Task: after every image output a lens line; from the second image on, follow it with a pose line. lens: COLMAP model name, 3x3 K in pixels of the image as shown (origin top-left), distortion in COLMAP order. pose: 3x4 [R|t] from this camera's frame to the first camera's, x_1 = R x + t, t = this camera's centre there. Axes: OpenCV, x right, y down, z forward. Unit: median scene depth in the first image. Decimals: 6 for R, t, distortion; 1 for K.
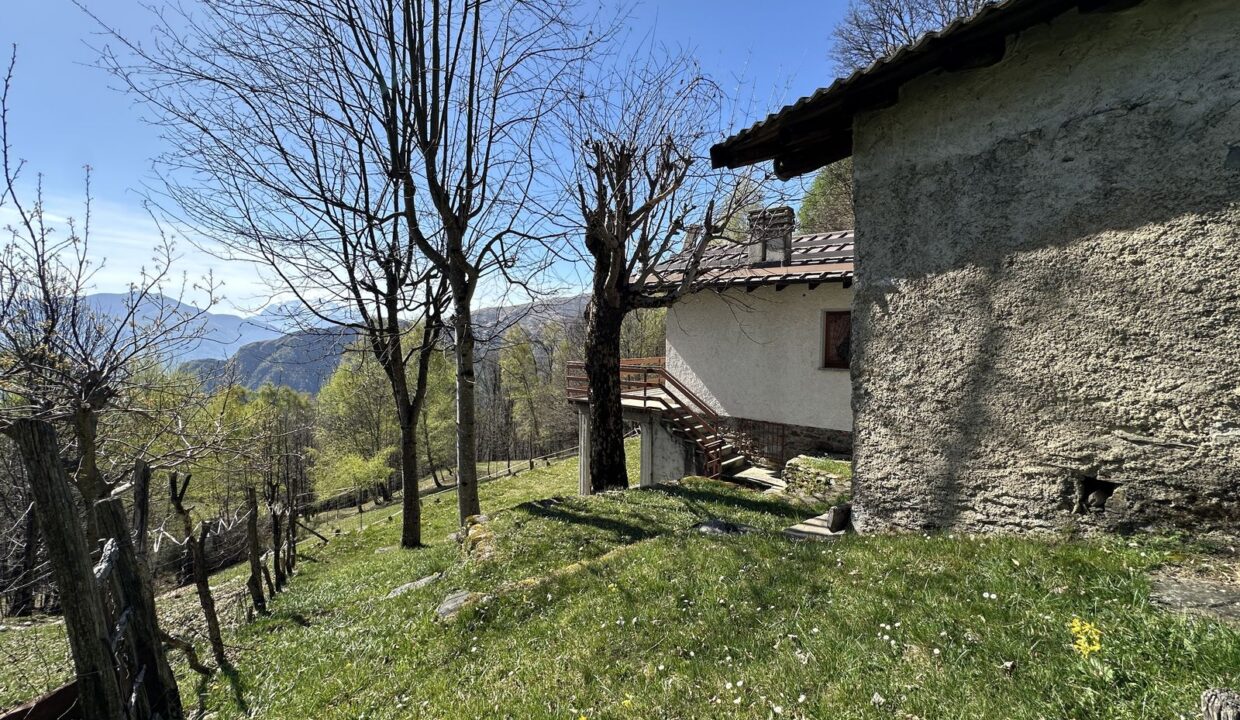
lens RADIAL K [[494.6, 0, 620.0], [0, 494.6, 360.0], [0, 0, 1]] dist [-0.000937, -0.000641]
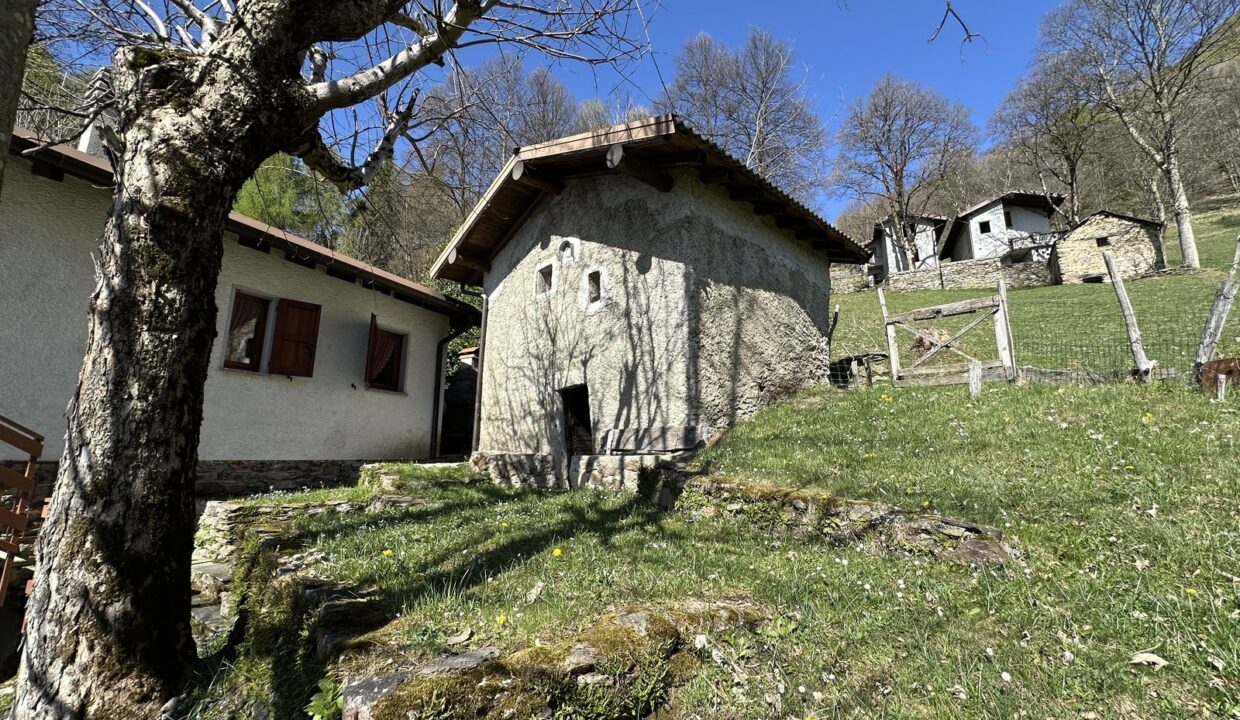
lens RADIAL K [[481.2, 0, 616.3], [0, 481.2, 360.3], [0, 0, 1]] dist [0.001126, -0.000009]
pose [[-0.216831, 0.172339, 0.960877, -1.040107], [0.042386, 0.985027, -0.167106, 0.423398], [-0.975289, 0.004494, -0.220889, 1.940848]]
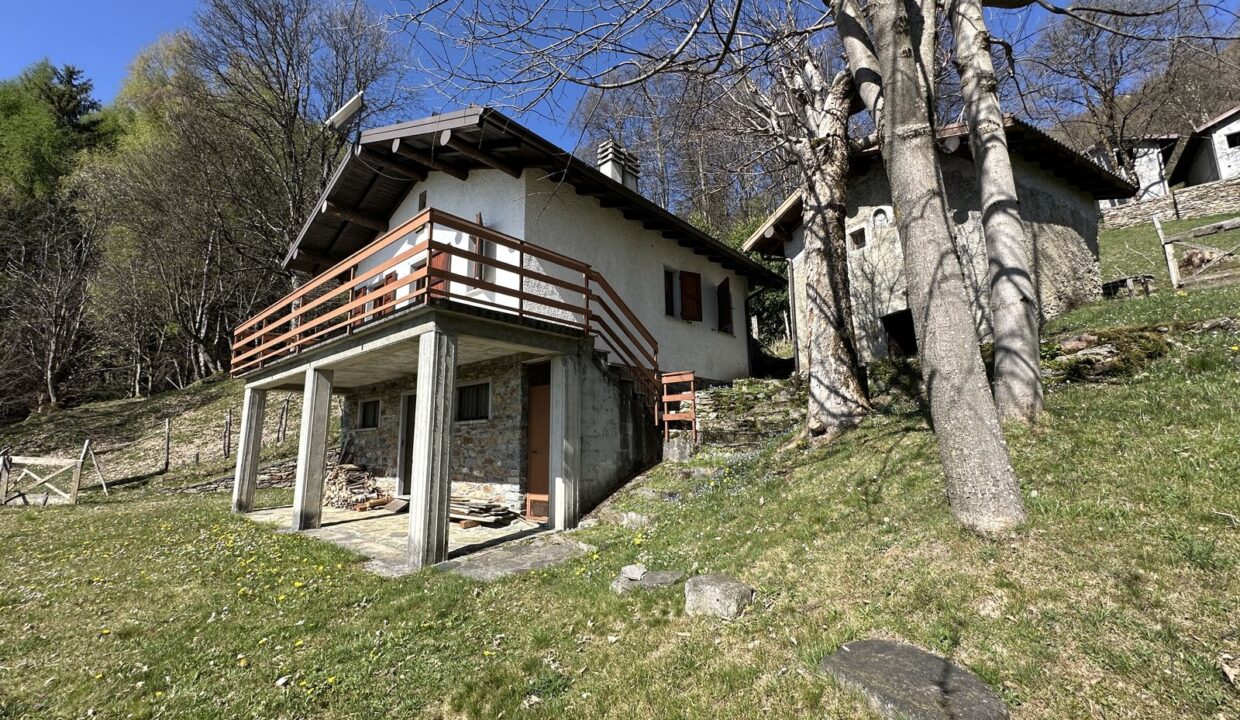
lens RADIAL K [[494.6, 0, 620.0], [0, 494.6, 360.0], [0, 0, 1]] dist [-0.000937, -0.000641]
pose [[0.027876, 0.148578, 0.988508, -1.897764], [0.064847, 0.986540, -0.150111, 0.783955], [-0.997506, 0.068286, 0.017866, 3.215983]]
